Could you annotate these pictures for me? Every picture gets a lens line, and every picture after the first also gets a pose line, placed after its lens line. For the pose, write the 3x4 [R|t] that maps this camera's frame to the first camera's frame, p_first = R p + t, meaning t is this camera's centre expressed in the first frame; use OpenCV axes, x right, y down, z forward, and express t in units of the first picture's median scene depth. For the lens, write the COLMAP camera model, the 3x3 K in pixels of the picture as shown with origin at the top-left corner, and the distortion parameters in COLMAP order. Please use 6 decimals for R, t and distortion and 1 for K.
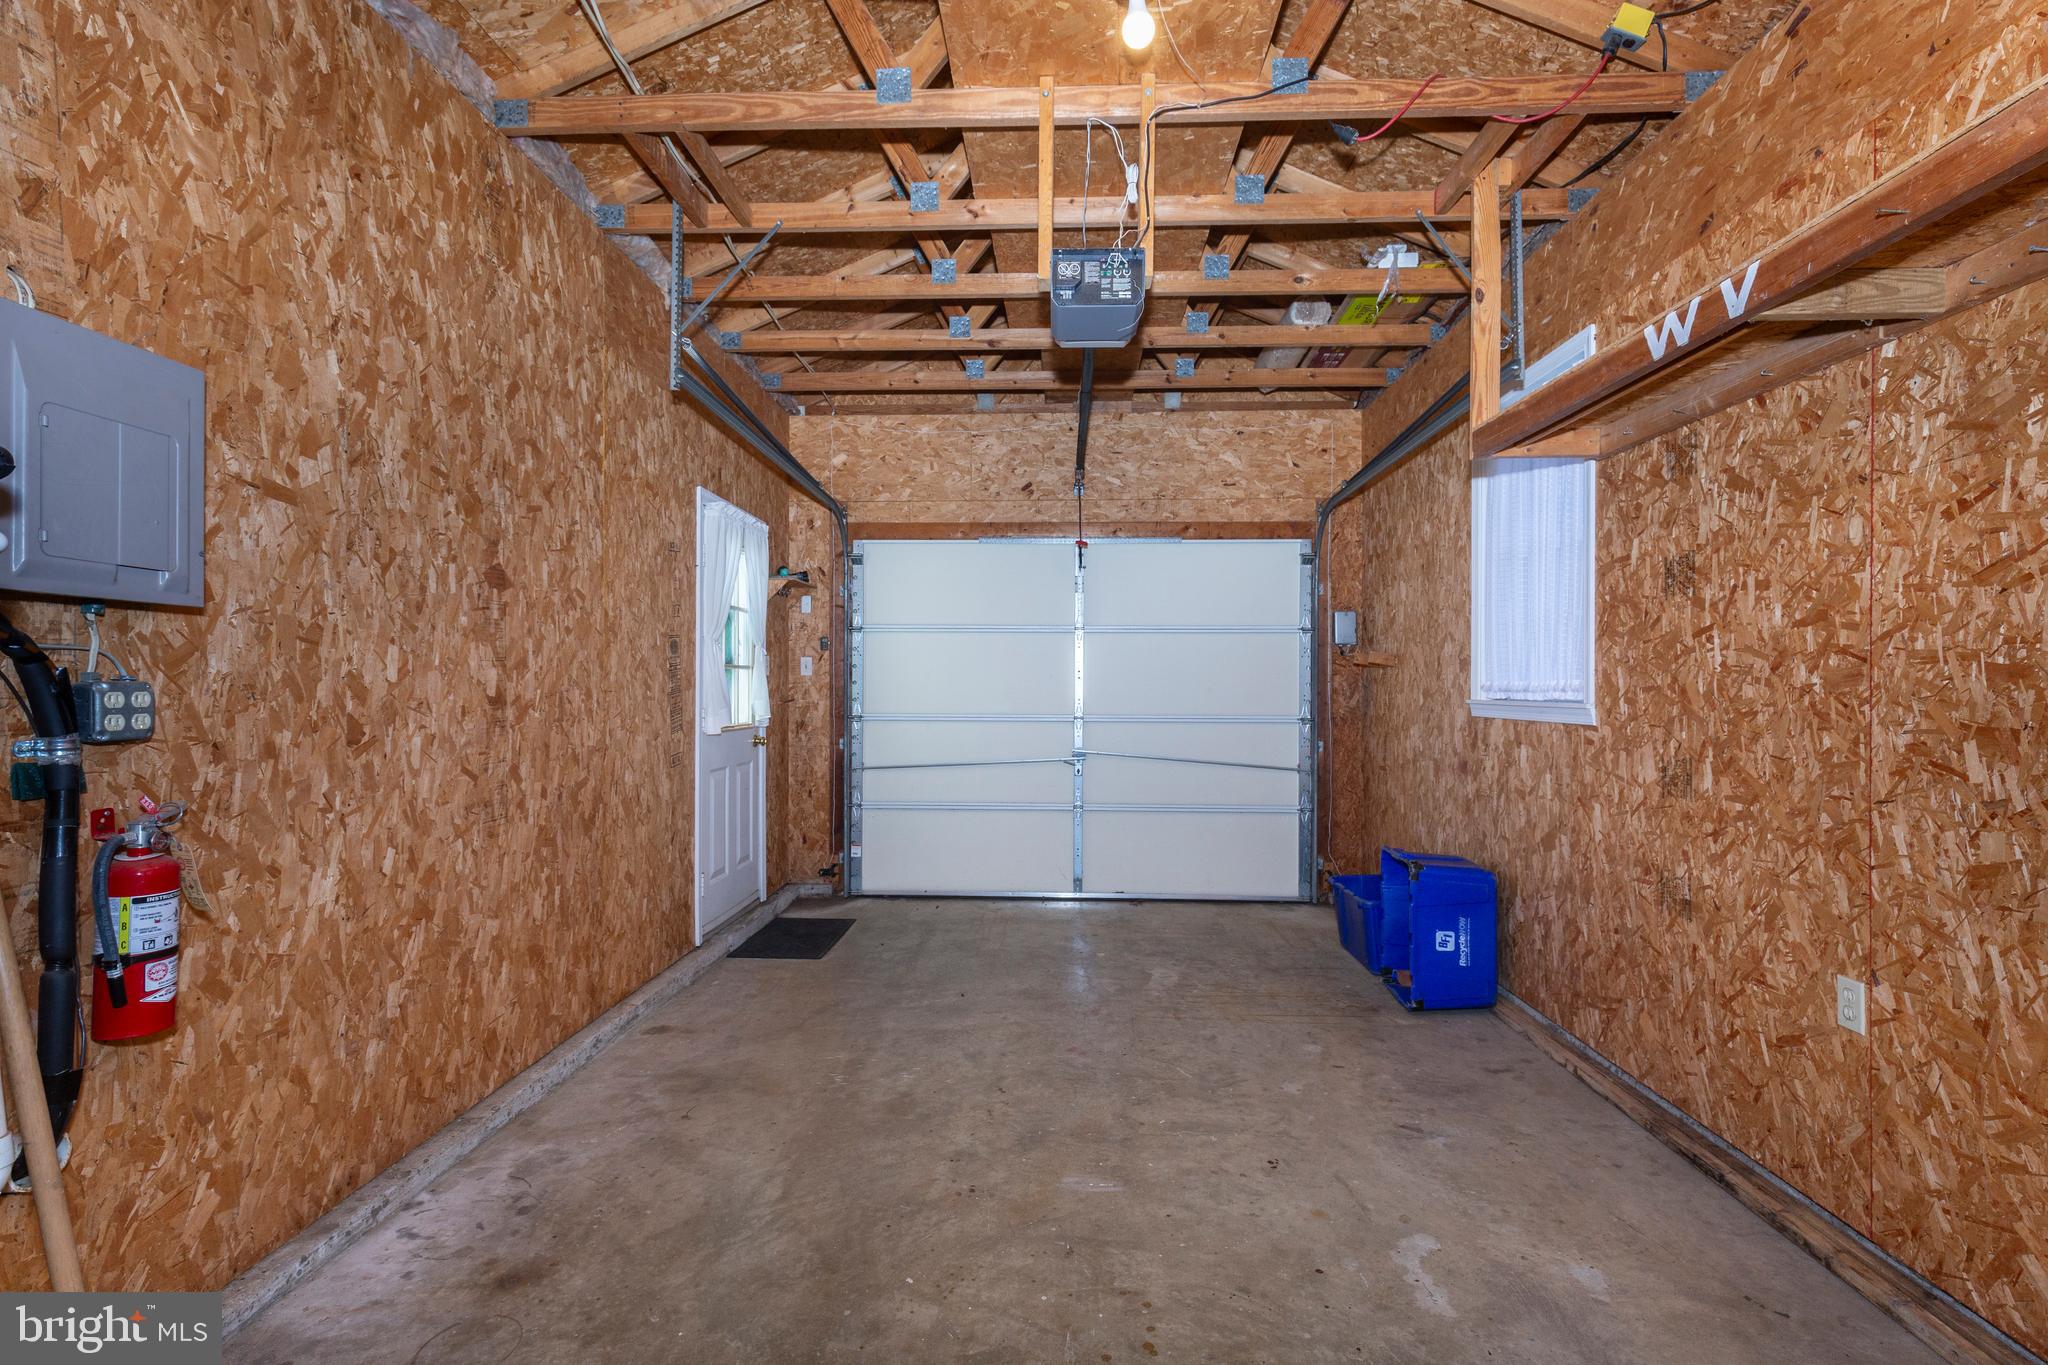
lens RADIAL K [[944.2, 0, 1028.7], [0, 944.2, 682.2], [0, 0, 1]] dist [0.018980, 0.000162]
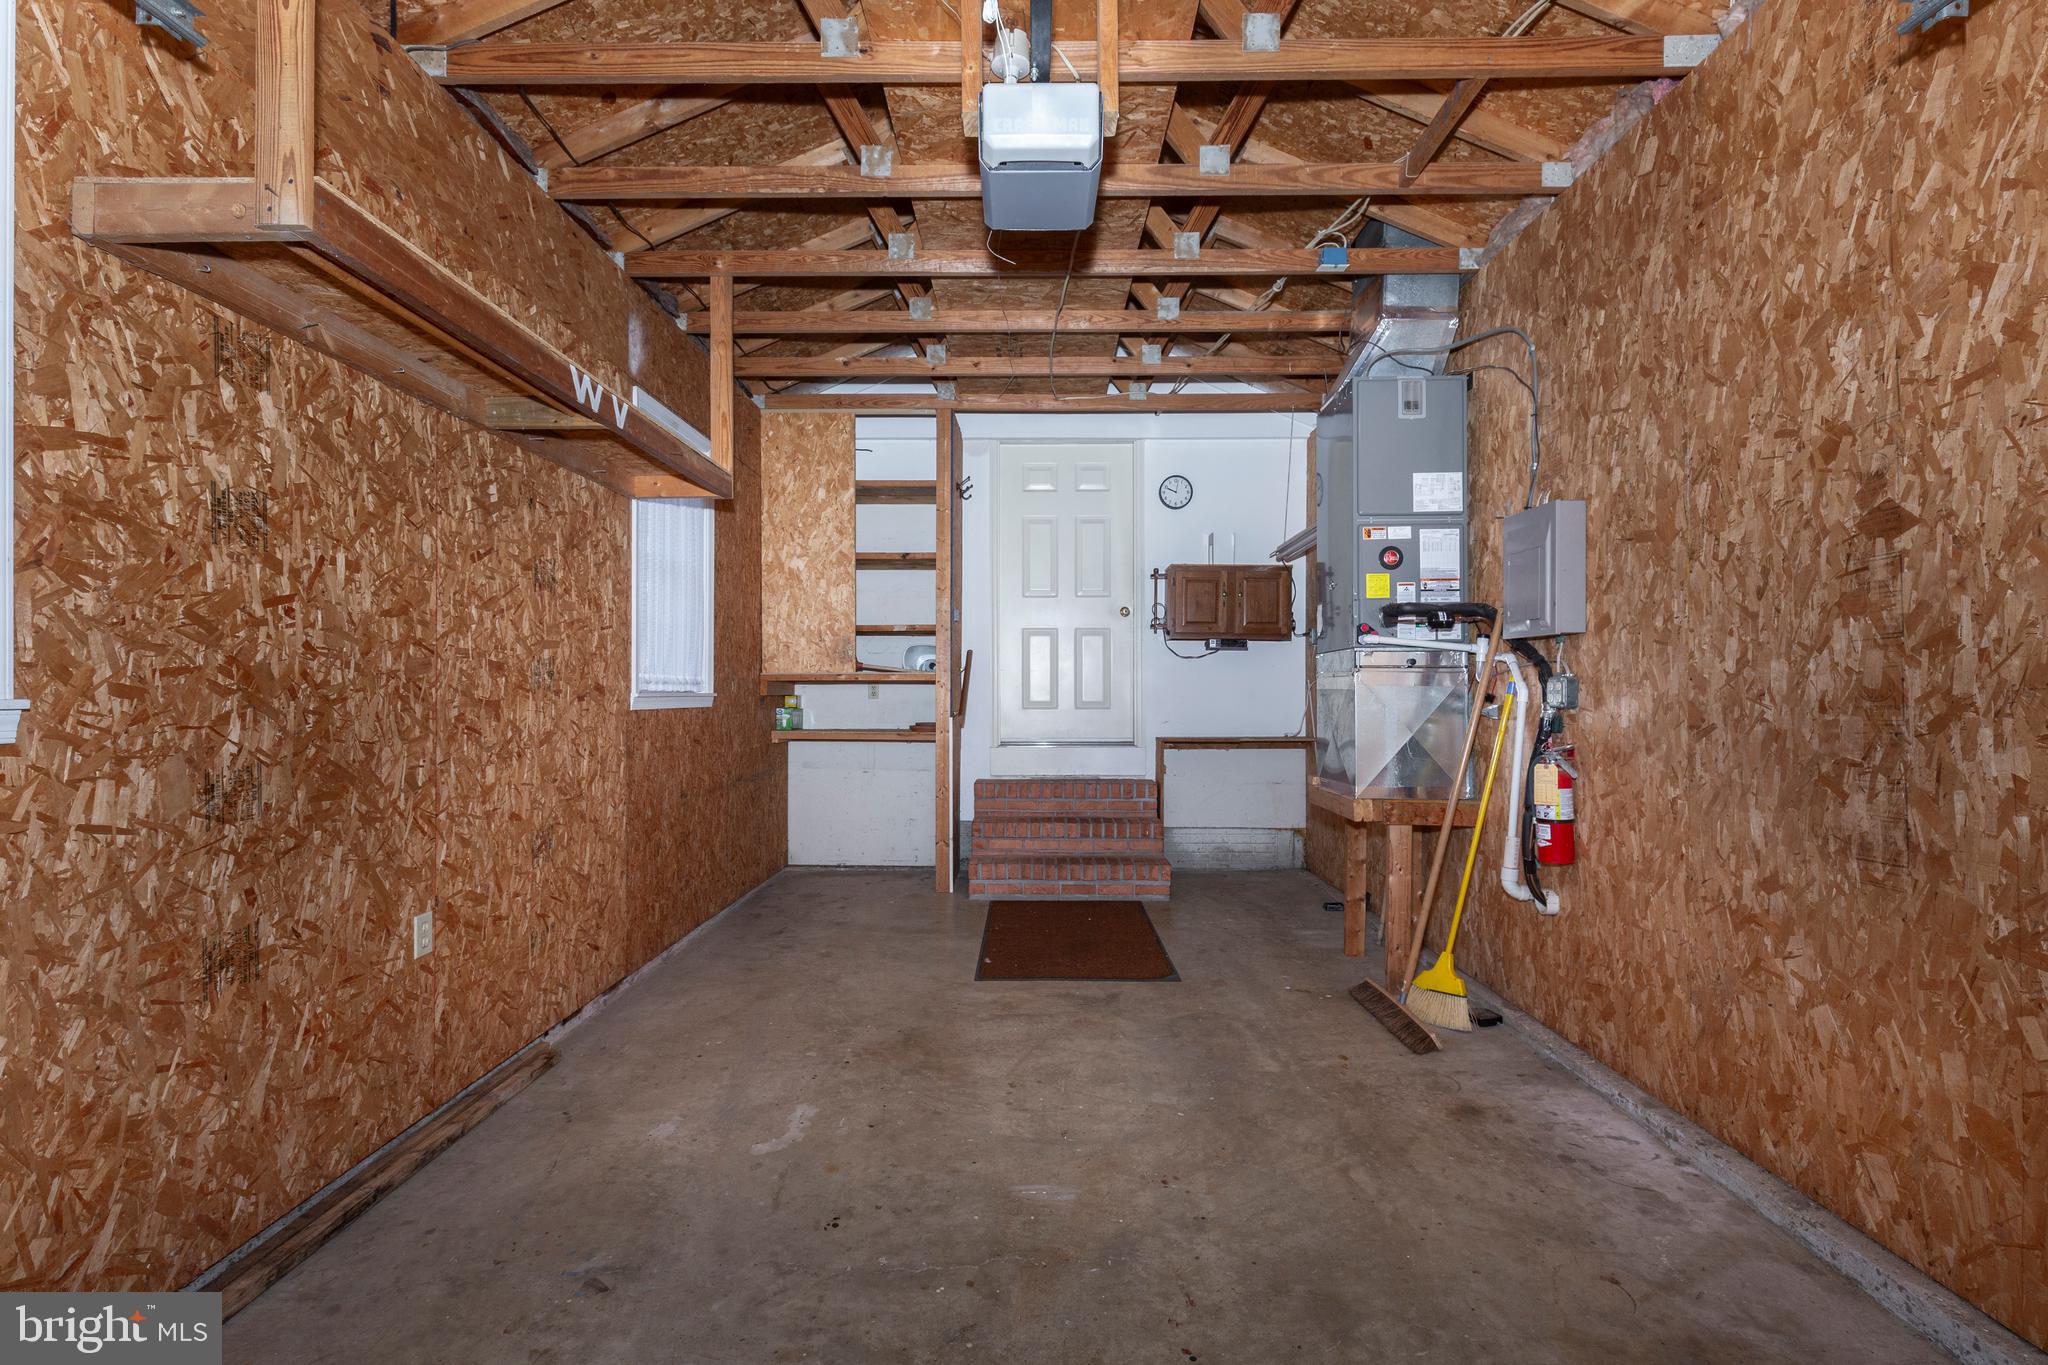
lens RADIAL K [[944.2, 0, 1017.7], [0, 944.2, 686.6], [0, 0, 1]] dist [0.018980, 0.000162]
pose [[-0.999802, -0.003794, -0.019541, 0.112948], [-0.003702, 0.999982, -0.004757, 0.021456], [0.019558, -0.004683, -0.999798, 1.949612]]
